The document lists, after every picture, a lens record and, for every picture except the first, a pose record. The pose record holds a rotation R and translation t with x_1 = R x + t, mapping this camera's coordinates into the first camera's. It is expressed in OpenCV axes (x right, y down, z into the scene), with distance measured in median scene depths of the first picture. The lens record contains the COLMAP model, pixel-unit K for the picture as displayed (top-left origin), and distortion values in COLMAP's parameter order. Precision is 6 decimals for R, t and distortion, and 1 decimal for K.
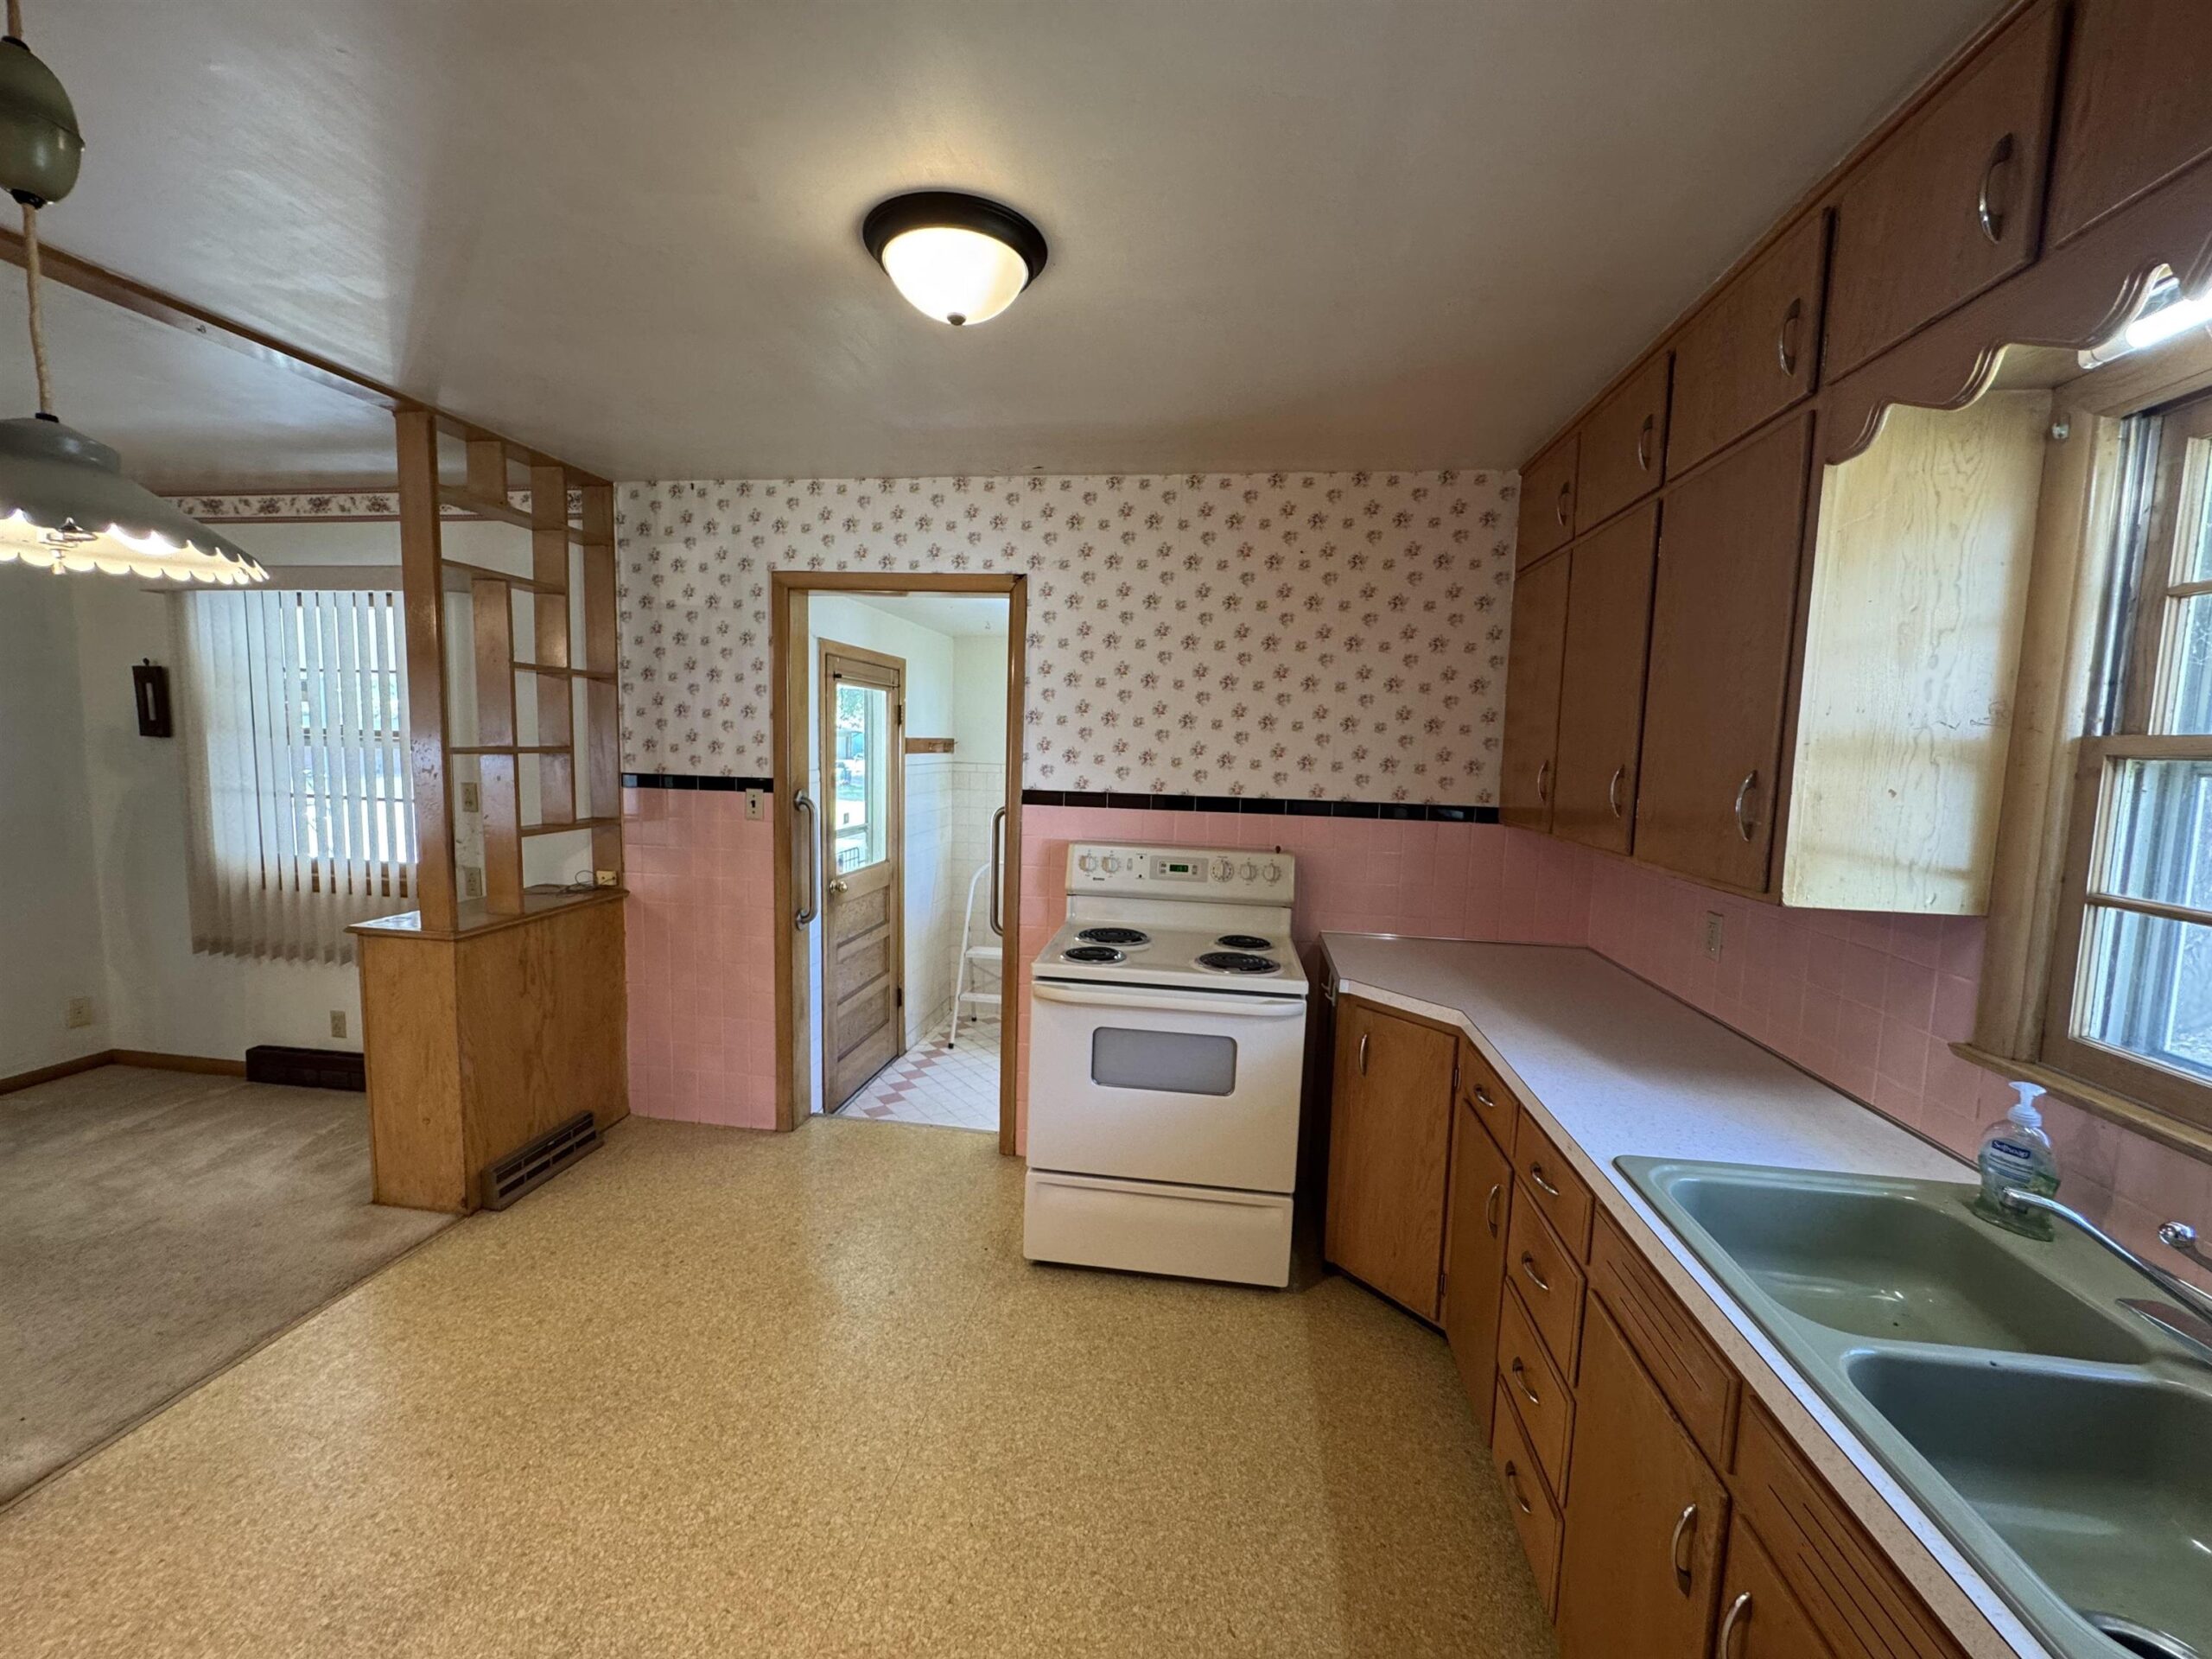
lens RADIAL K [[884.8, 0, 1108.1], [0, 884.8, 826.4], [0, 0, 1]] dist [-0.001633, -0.000089]
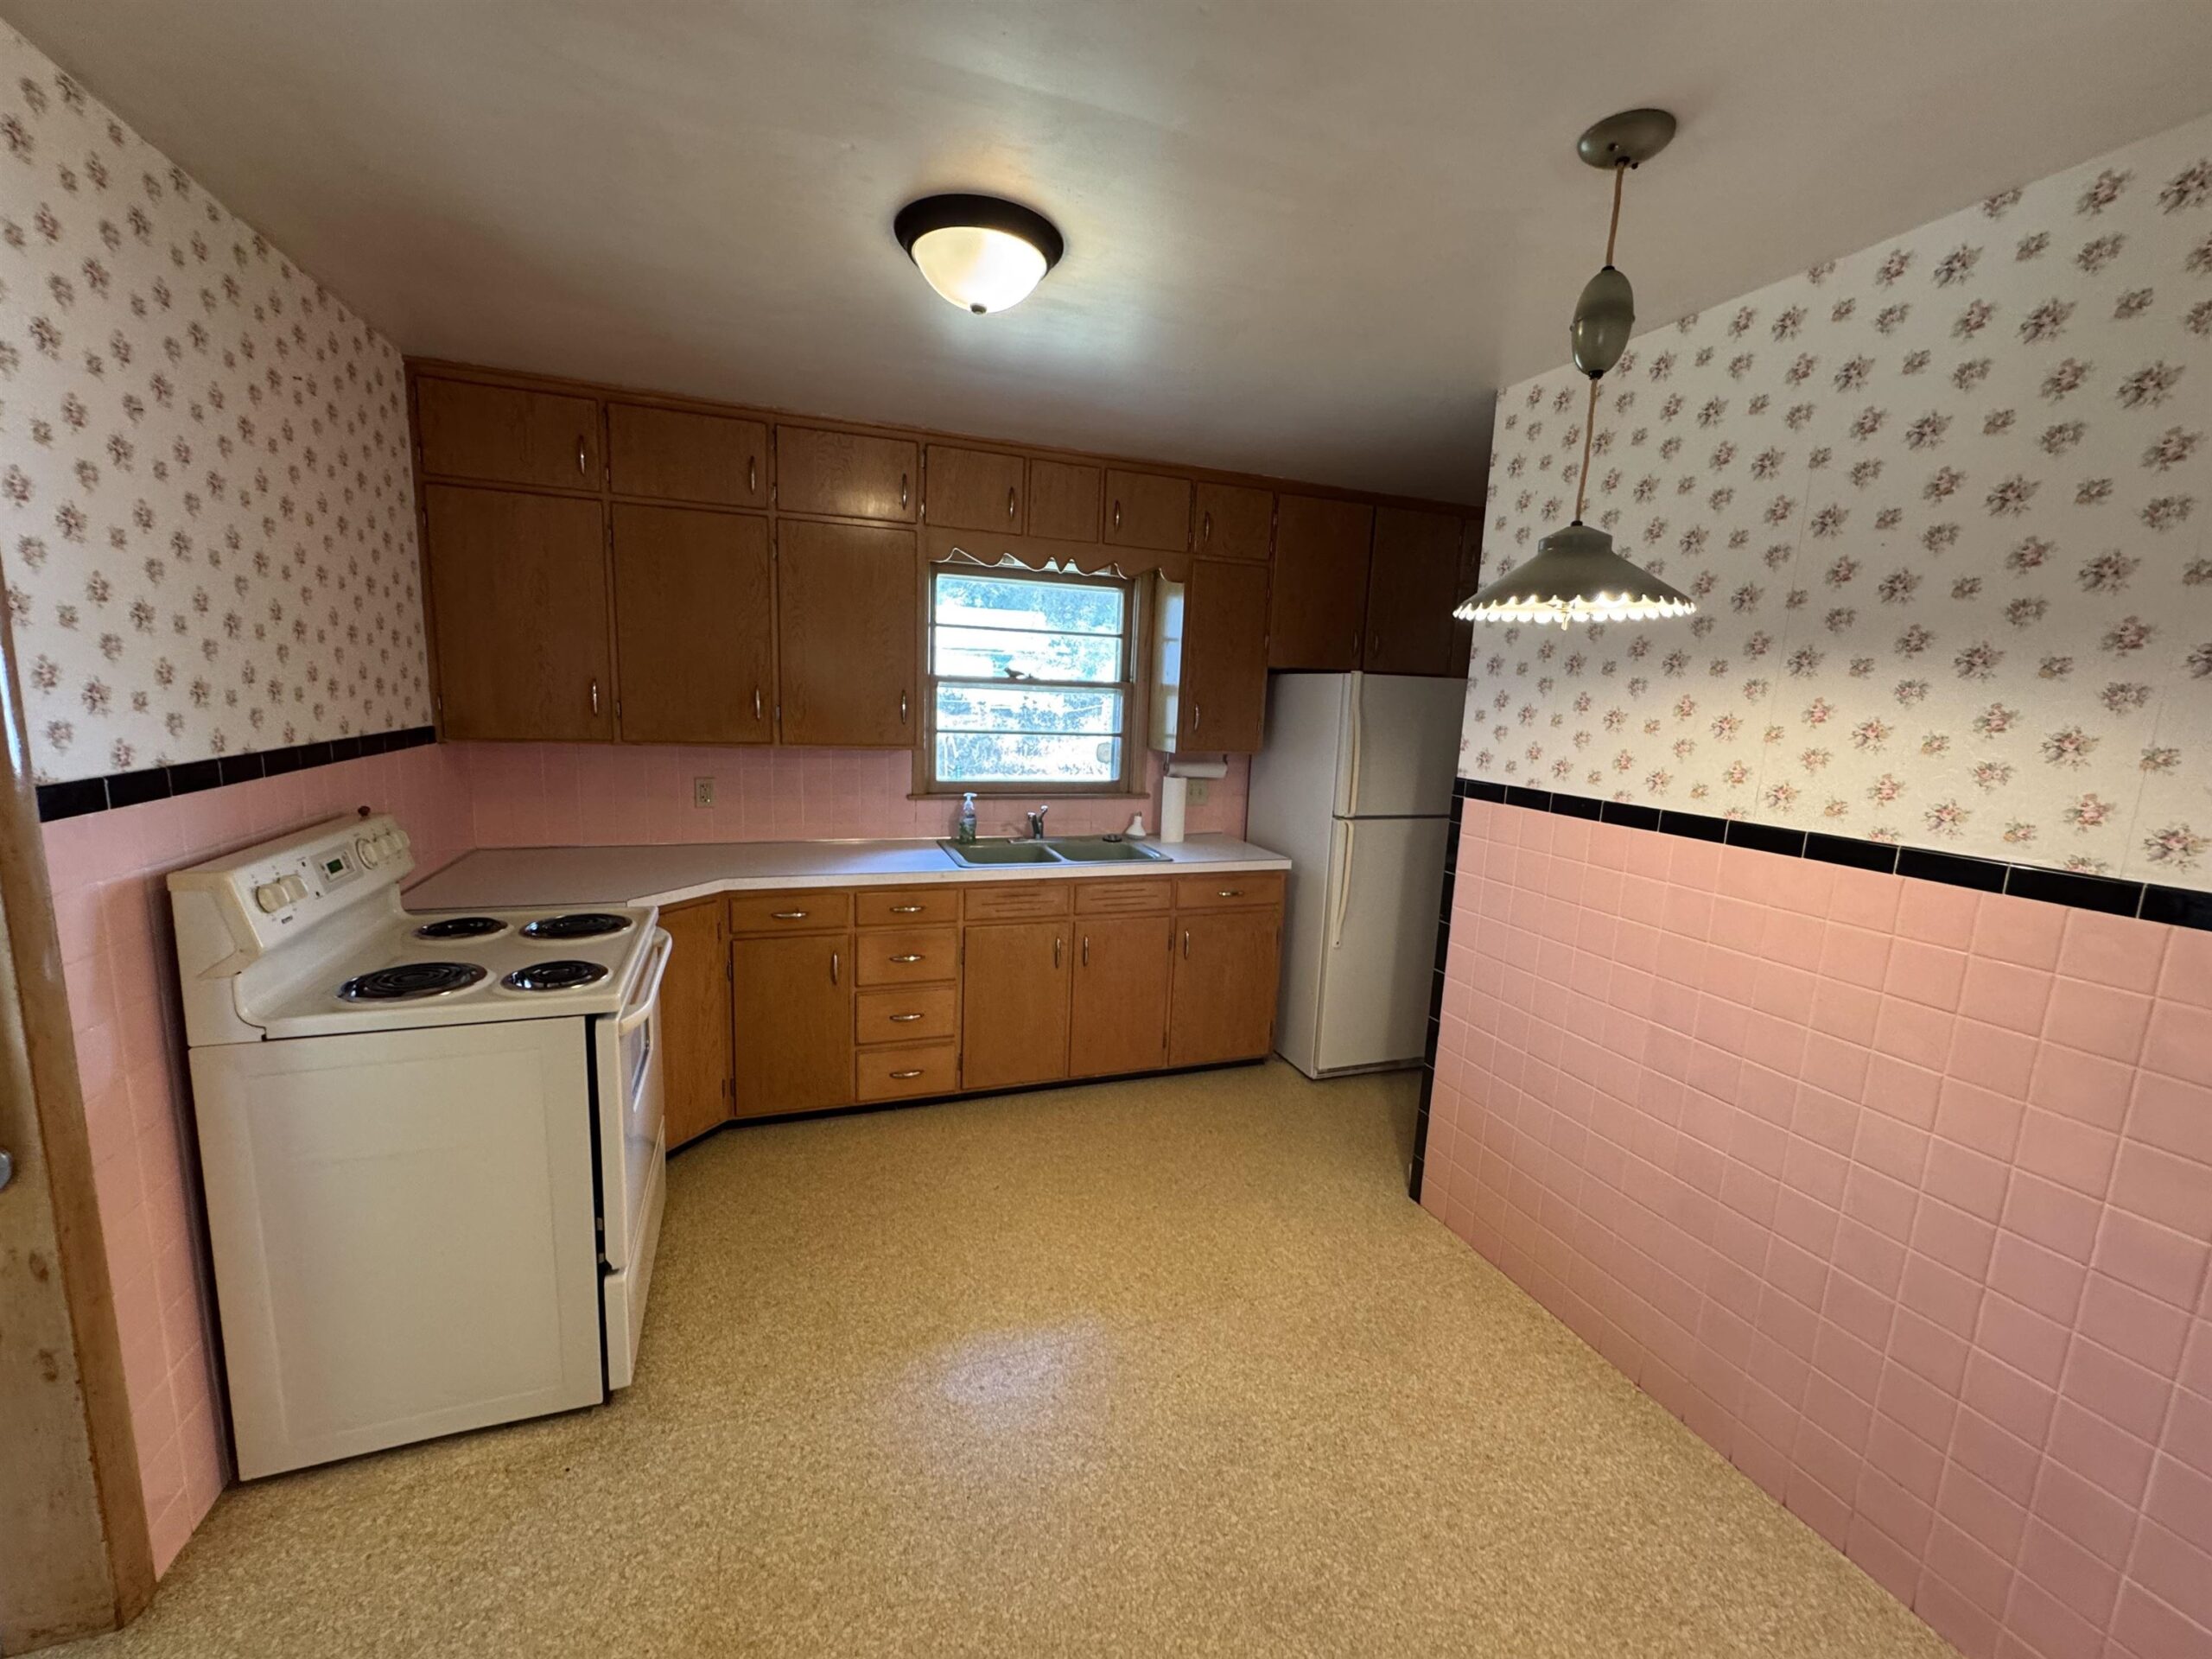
lens RADIAL K [[884.8, 0, 1106.1], [0, 884.8, 830.3], [0, 0, 1]] dist [-0.001633, -0.000089]
pose [[-0.475174, -0.187610, 0.859658, -0.709359], [0.032123, 0.972654, 0.230026, -0.103942], [-0.879305, 0.136918, -0.456154, 0.787069]]
